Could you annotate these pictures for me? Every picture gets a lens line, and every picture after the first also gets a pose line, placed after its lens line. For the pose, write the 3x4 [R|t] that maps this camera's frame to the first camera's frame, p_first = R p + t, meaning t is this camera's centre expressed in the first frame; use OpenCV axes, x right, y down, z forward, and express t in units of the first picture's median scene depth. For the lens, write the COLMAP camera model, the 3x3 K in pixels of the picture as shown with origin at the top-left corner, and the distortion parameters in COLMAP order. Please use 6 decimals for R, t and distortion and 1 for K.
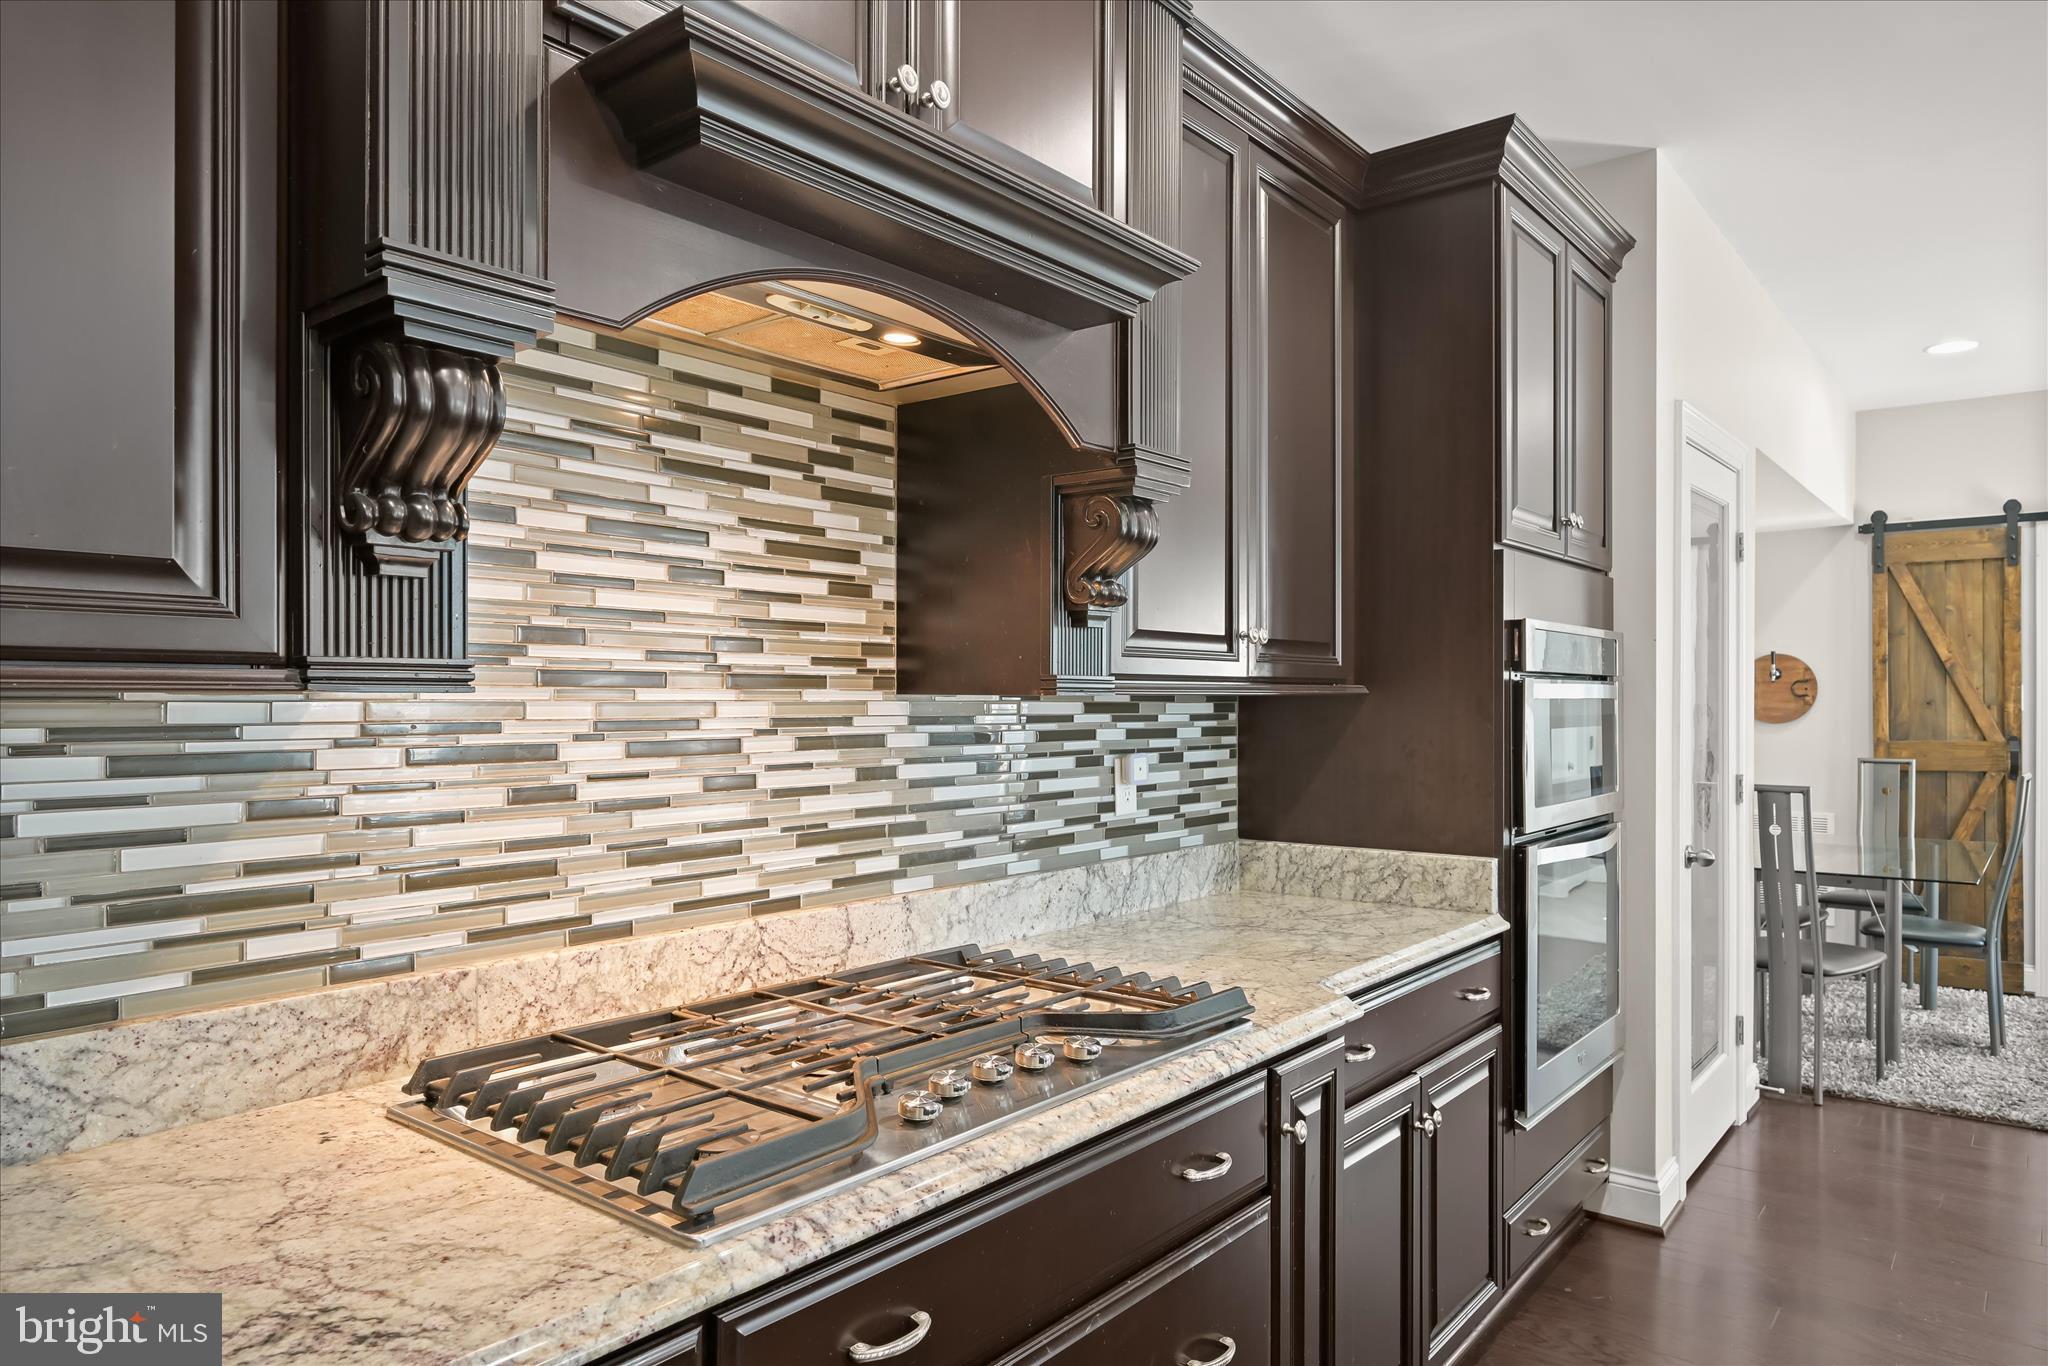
lens RADIAL K [[1289.0, 0, 1020.1], [0, 1289.0, 705.5], [0, 0, 1]] dist [0.003202, 0.000388]
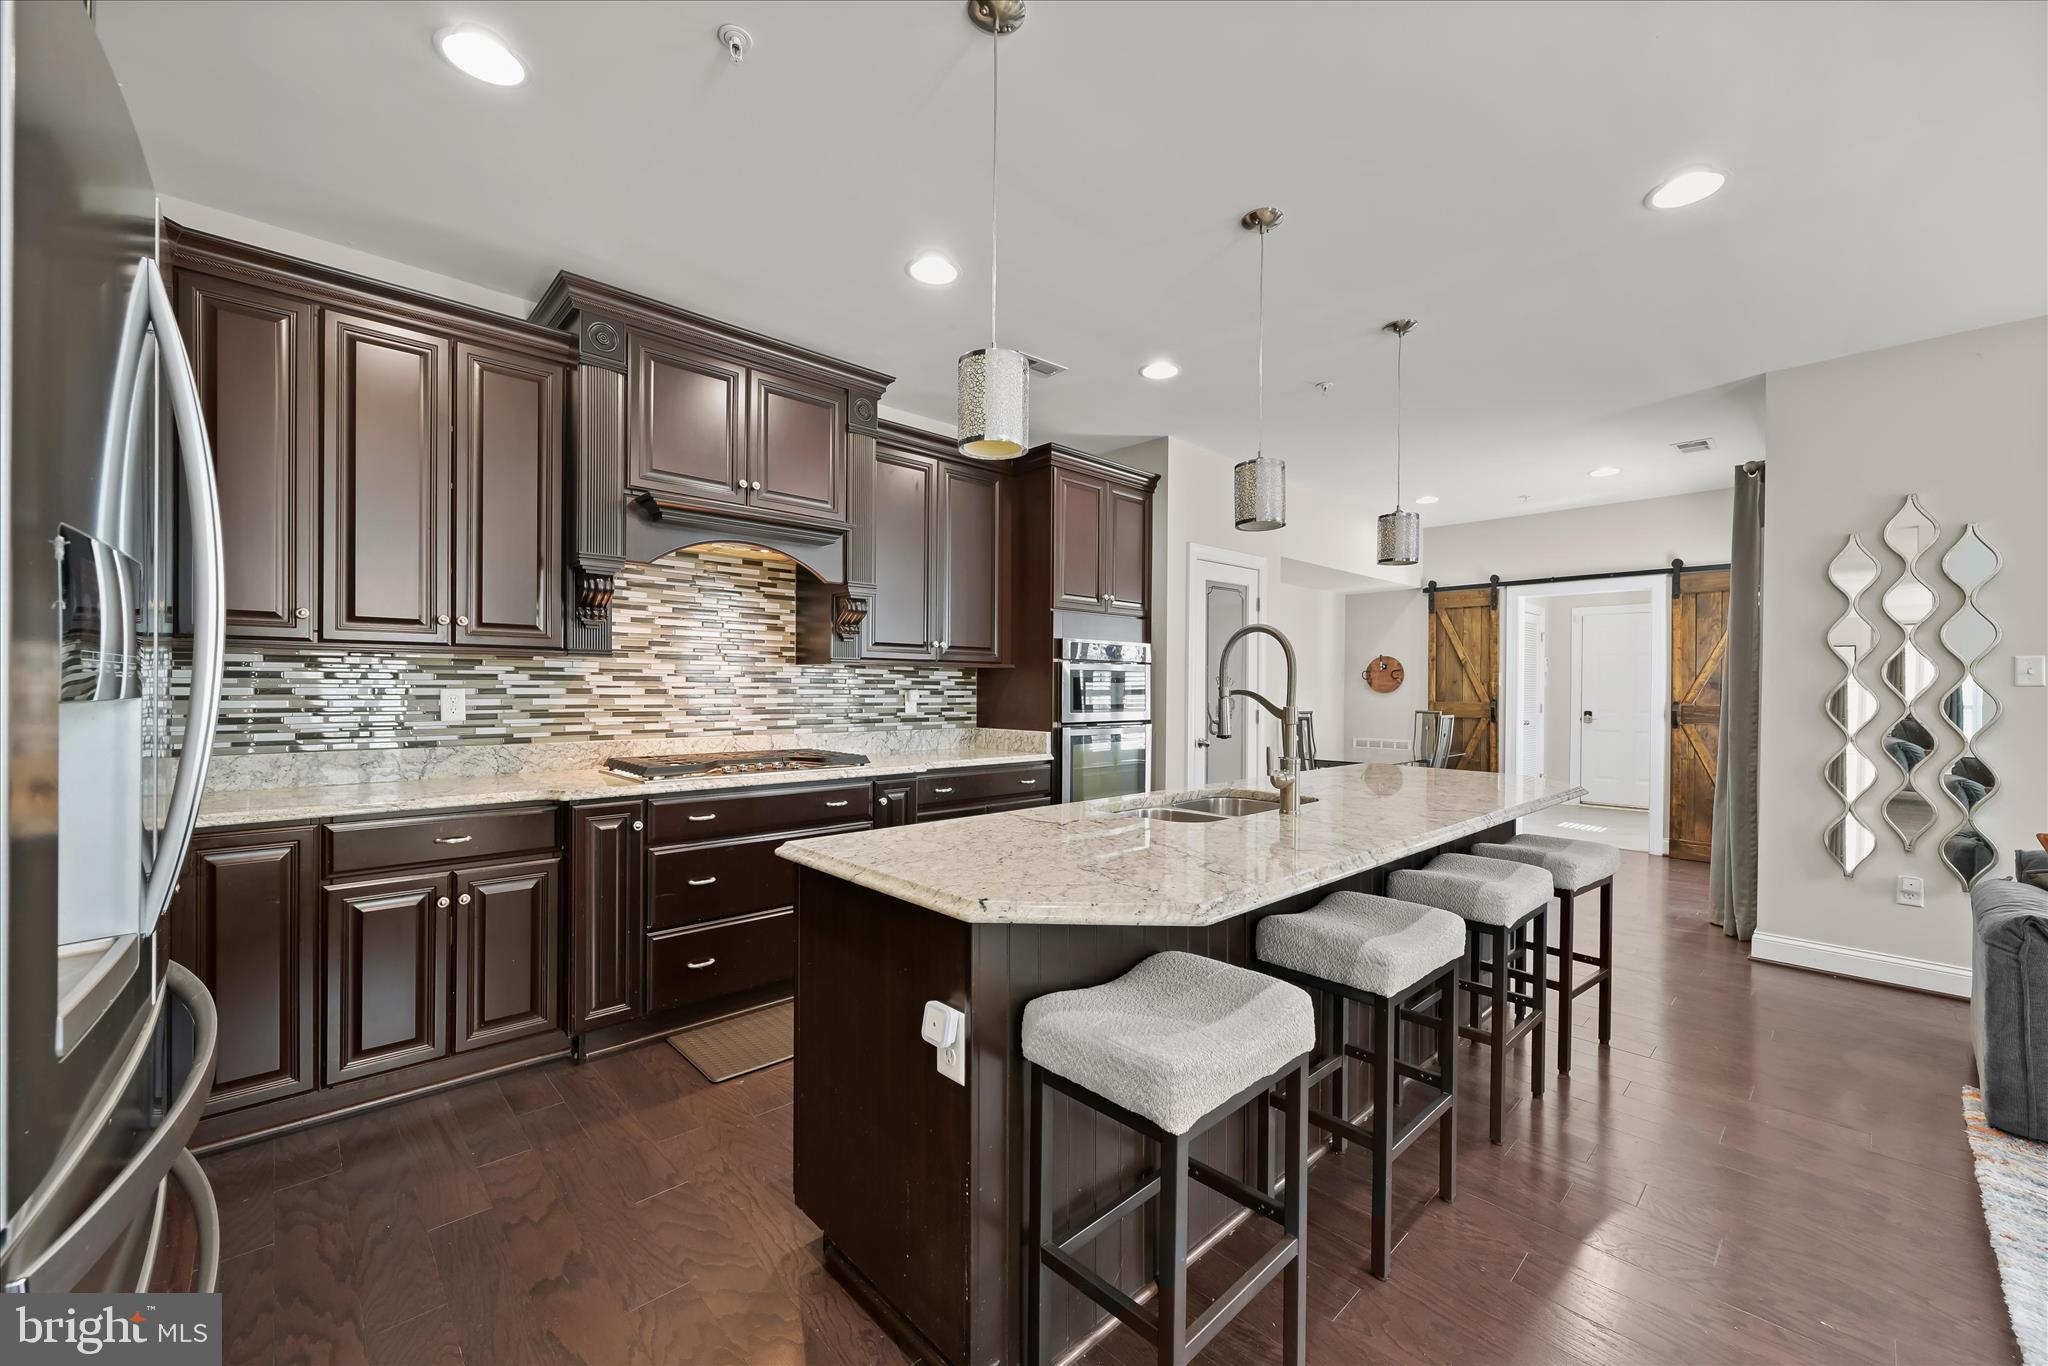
lens RADIAL K [[797.4, 0, 1022.1], [0, 797.4, 695.1], [0, 0, 1]] dist [0.000453, -0.000067]
pose [[0.990648, 0.009428, -0.136113, 0.648855], [-0.008659, 0.999943, 0.006243, 0.043954], [0.136164, -0.005006, 0.990674, -0.699858]]
